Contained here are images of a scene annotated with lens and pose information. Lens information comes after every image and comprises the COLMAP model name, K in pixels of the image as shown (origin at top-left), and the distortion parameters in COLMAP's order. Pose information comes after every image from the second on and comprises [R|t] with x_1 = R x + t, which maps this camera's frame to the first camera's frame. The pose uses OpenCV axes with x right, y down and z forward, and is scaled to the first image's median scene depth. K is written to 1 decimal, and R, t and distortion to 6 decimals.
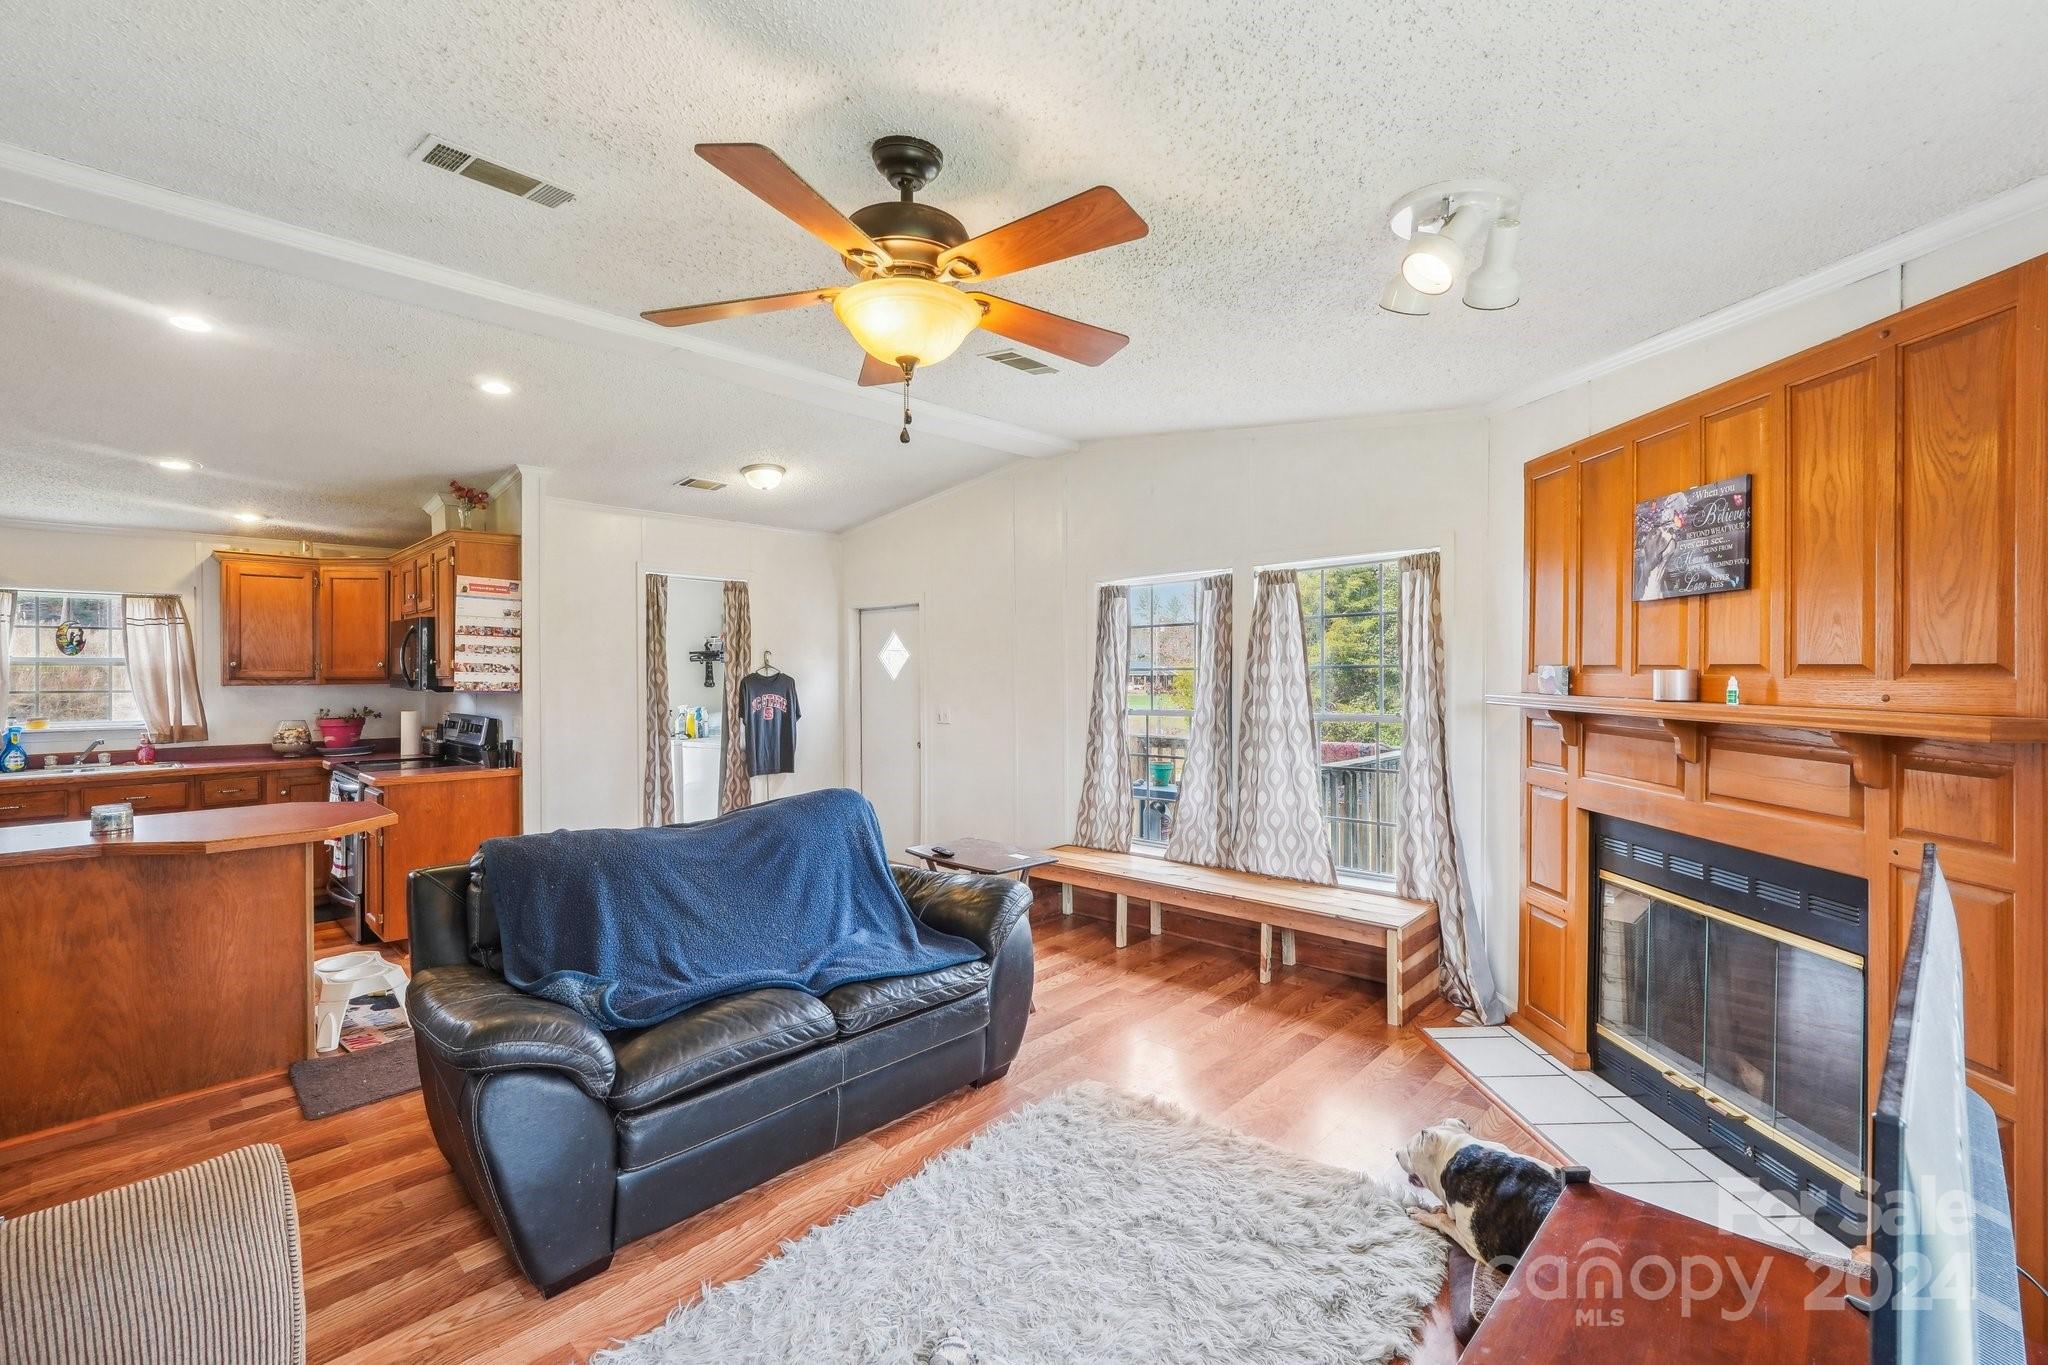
lens RADIAL K [[880.9, 0, 1040.1], [0, 880.9, 672.2], [0, 0, 1]] dist [-0.014245, 0.004435]
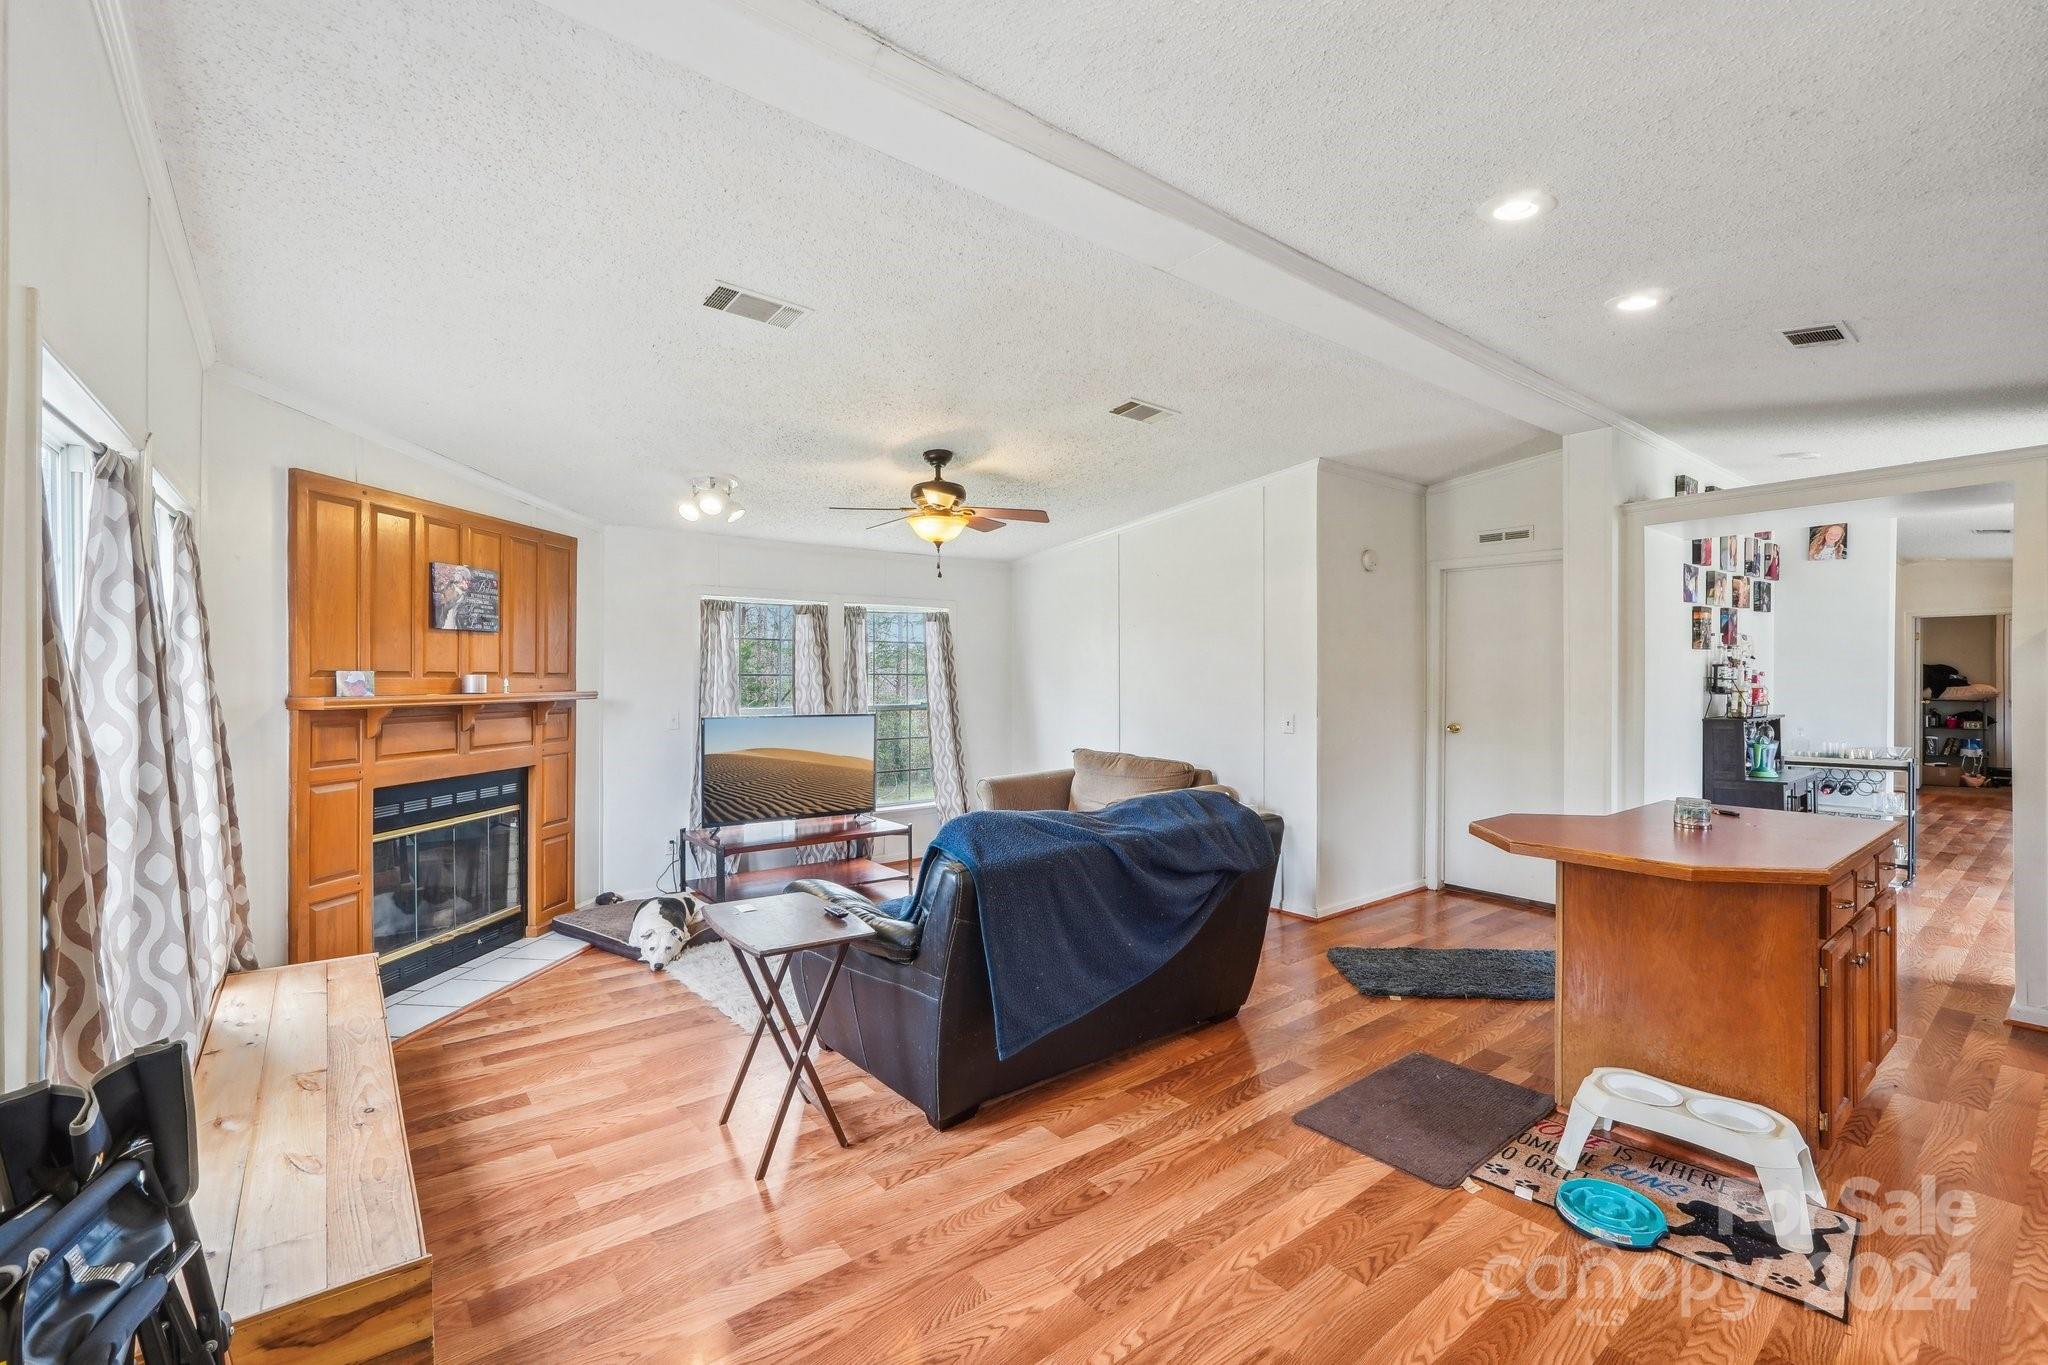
lens RADIAL K [[880.9, 0, 1030.4], [0, 880.9, 666.5], [0, 0, 1]] dist [-0.014245, 0.004435]
pose [[-0.991340, 0.011153, 0.130847, -0.284388], [0.010171, 0.999915, -0.008168, 0.002958], [-0.130927, -0.006766, -0.991369, 1.337208]]
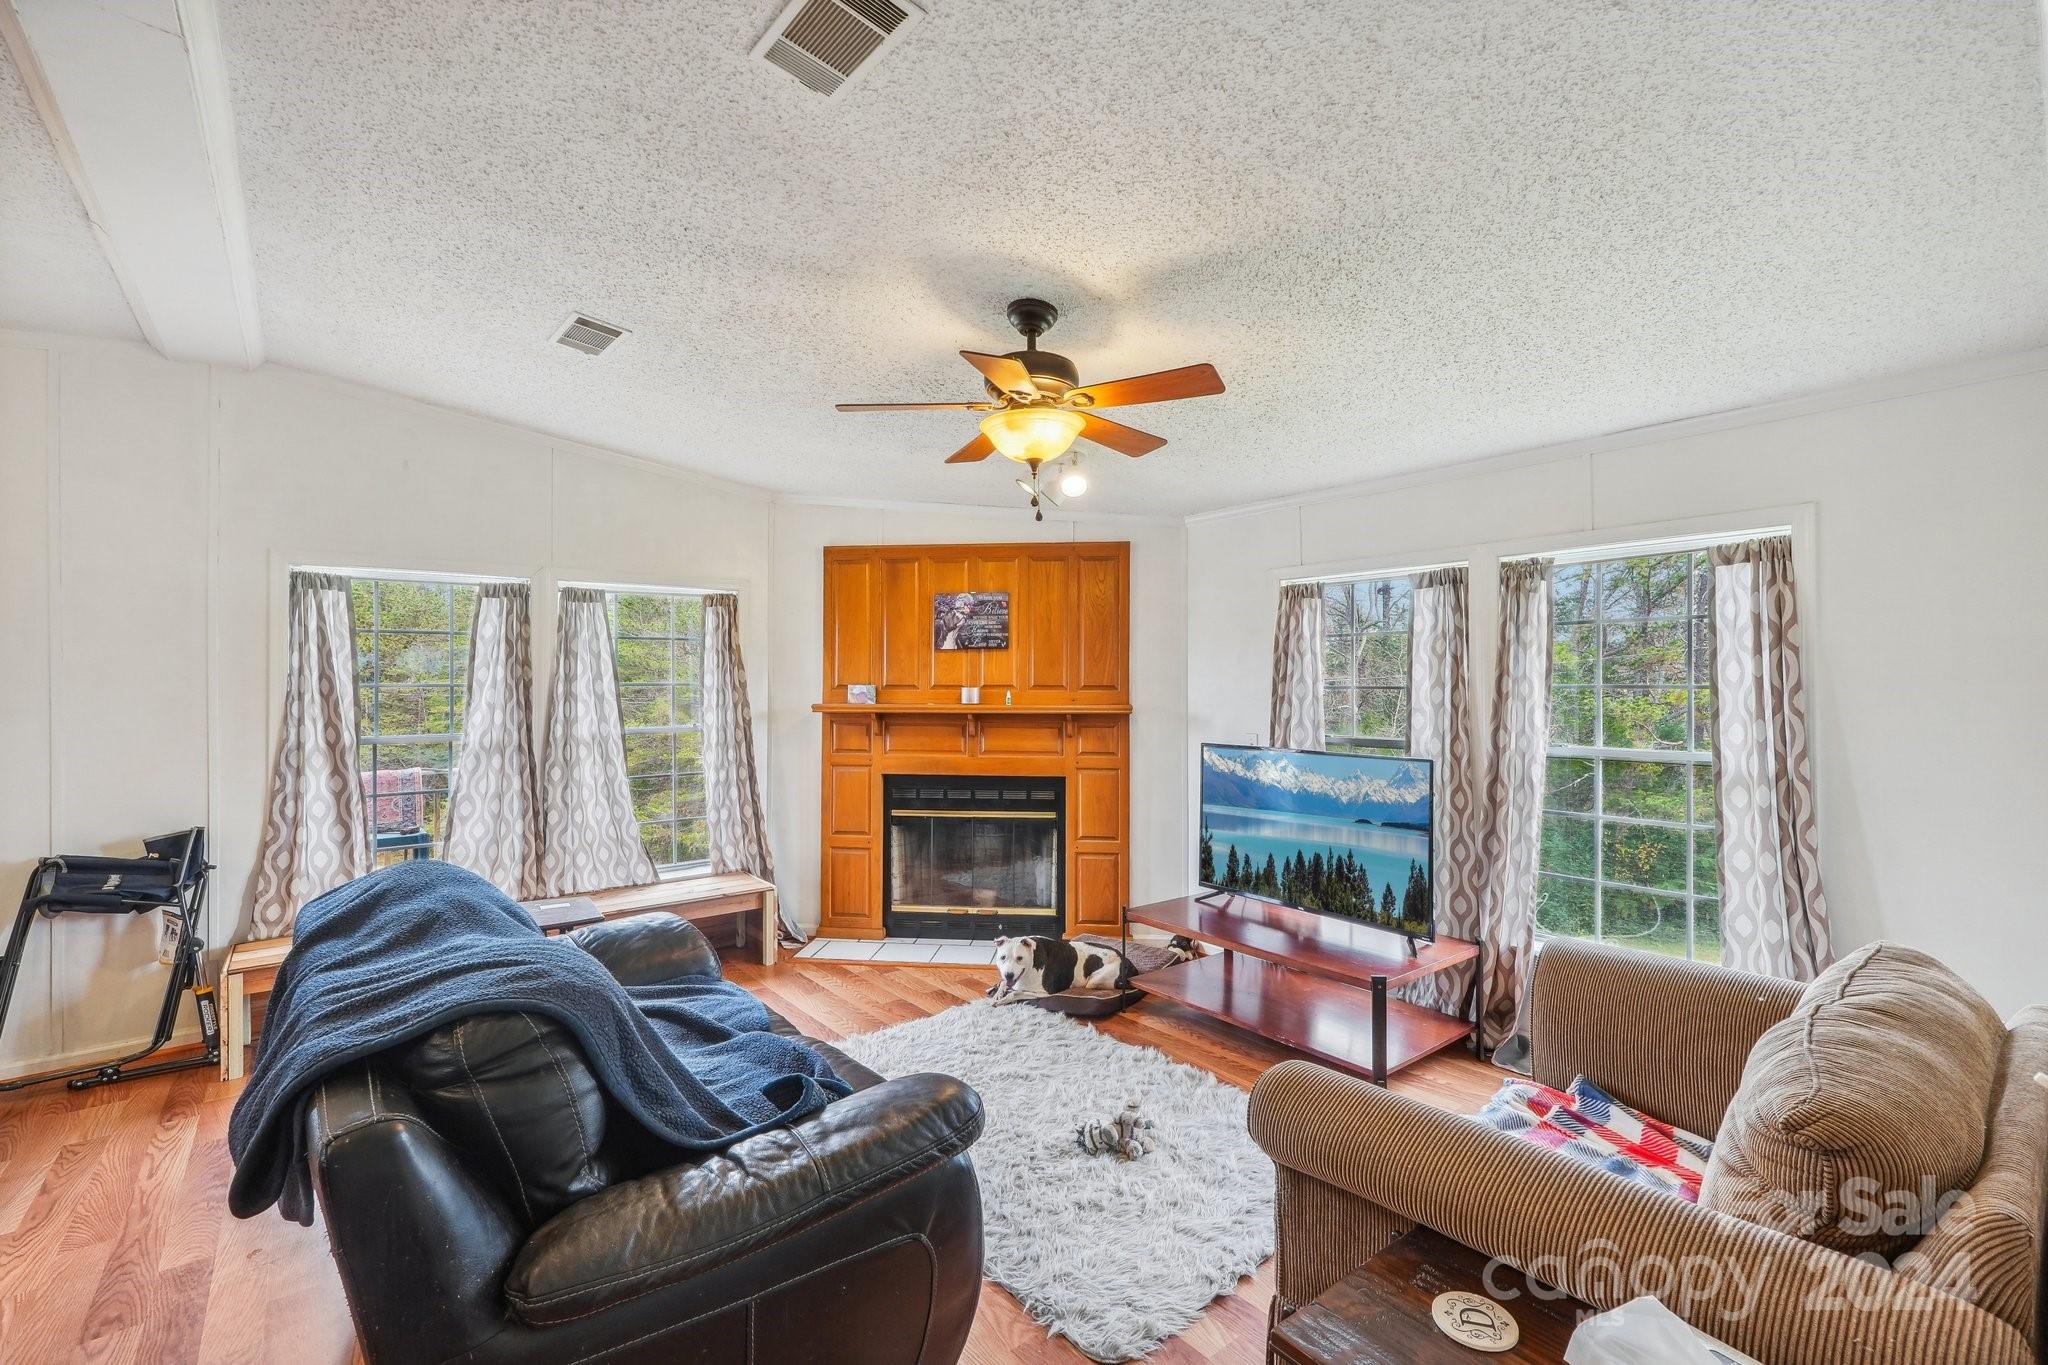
lens RADIAL K [[880.9, 0, 1024.9], [0, 880.9, 676.8], [0, 0, 1]] dist [-0.014245, 0.004435]
pose [[0.131441, 0.018329, 0.991154, -0.607599], [0.002312, 0.999821, -0.018796, 0.005238], [-0.991321, 0.004762, 0.131376, 0.339407]]
